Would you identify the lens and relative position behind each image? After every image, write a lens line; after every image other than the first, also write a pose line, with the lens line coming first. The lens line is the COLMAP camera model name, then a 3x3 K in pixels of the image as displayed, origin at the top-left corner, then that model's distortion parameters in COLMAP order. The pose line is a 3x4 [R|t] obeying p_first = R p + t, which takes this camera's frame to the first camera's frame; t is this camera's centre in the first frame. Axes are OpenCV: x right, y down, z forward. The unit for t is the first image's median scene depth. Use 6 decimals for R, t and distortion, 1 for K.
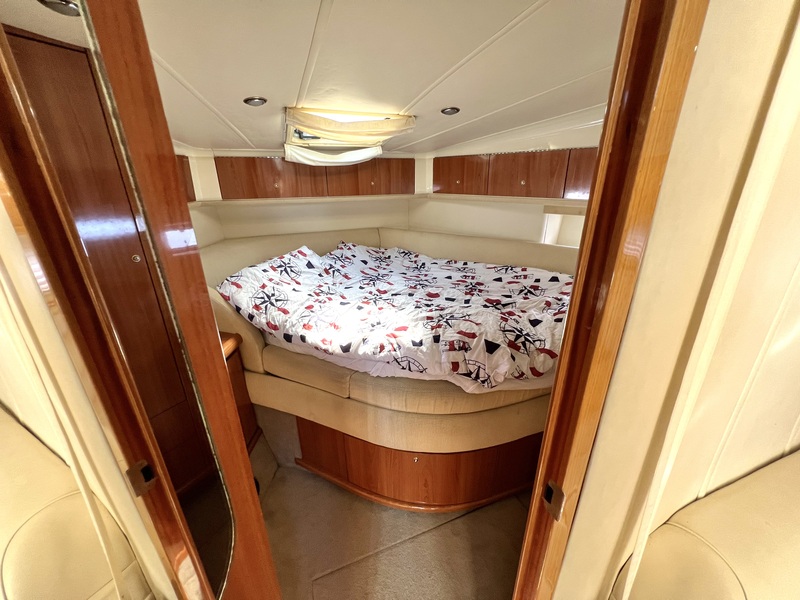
lens RADIAL K [[319.1, 0, 398.0], [0, 319.1, 301.2], [0, 0, 1]] dist [-0.002357, 0.000071]
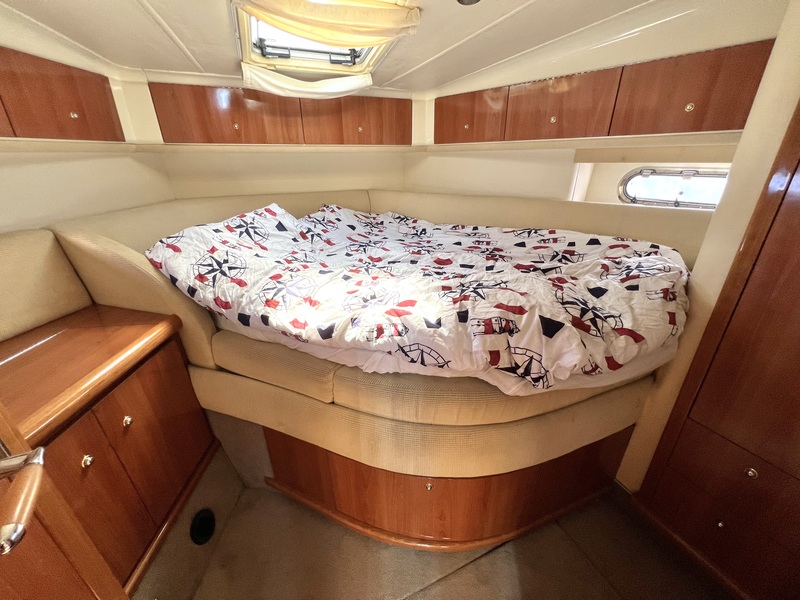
lens RADIAL K [[319.1, 0, 398.0], [0, 319.1, 301.2], [0, 0, 1]] dist [-0.002357, 0.000071]
pose [[0.999298, -0.012484, 0.035324, -0.029438], [0.010781, 0.998790, 0.047975, 0.042753], [-0.035880, -0.047560, 0.998224, 0.275614]]
